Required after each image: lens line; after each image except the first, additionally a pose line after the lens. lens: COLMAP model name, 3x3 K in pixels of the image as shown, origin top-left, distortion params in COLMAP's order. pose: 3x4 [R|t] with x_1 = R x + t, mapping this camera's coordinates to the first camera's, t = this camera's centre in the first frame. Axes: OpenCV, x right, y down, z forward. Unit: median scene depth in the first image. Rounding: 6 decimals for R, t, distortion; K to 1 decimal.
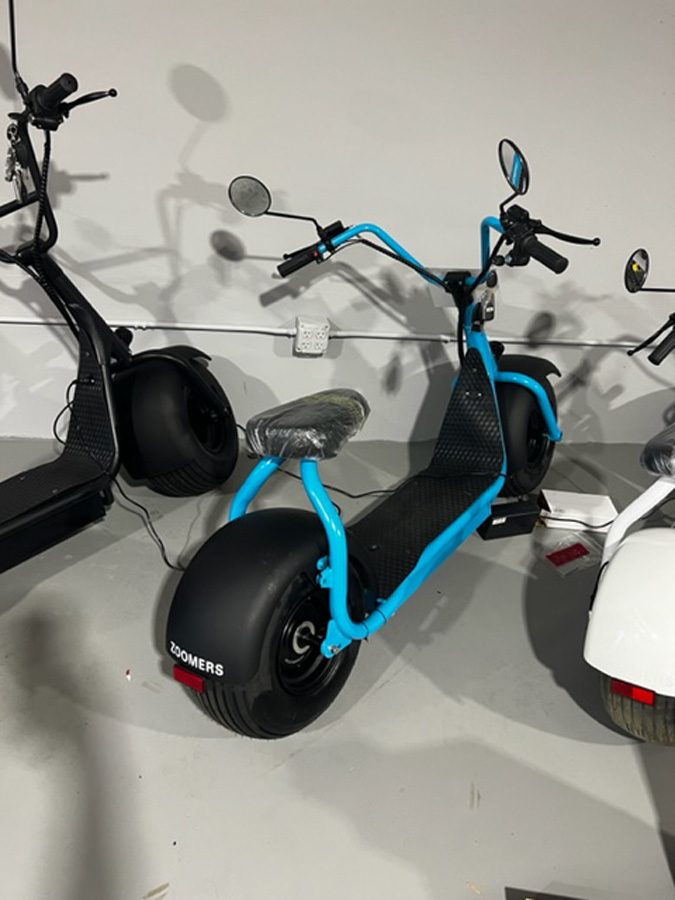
lens RADIAL K [[681.5, 0, 339.7], [0, 681.5, 455.3], [0, 0, 1]] dist [0.051352, -0.055038]
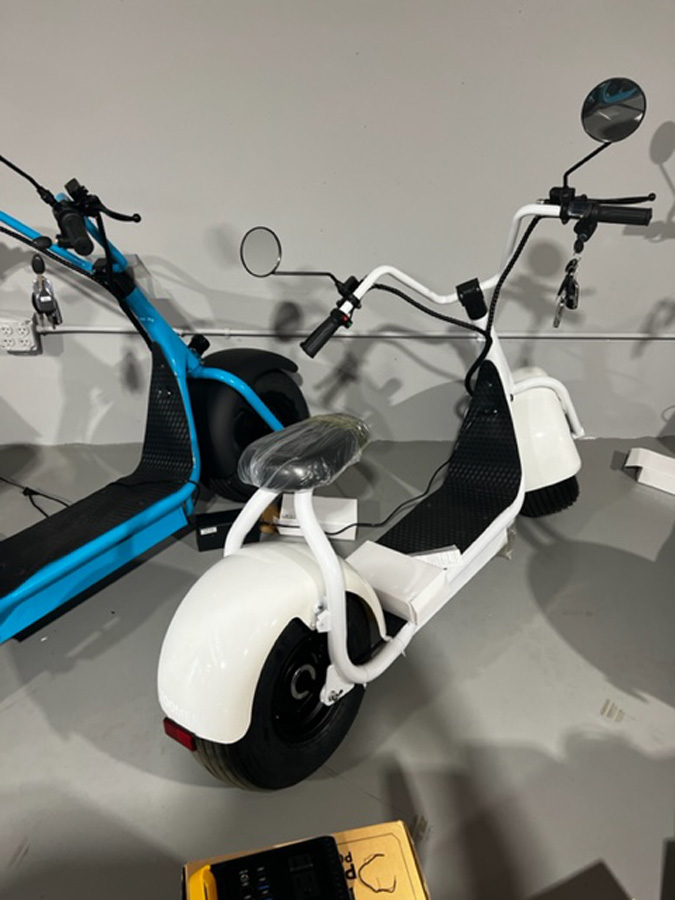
lens RADIAL K [[681.5, 0, 335.6], [0, 681.5, 453.7], [0, 0, 1]] dist [0.051352, -0.055038]
pose [[0.999358, -0.016995, -0.031548, 0.416647], [0.017145, 0.999843, 0.004474, -0.007710], [0.031467, -0.005012, 0.999492, 0.087430]]
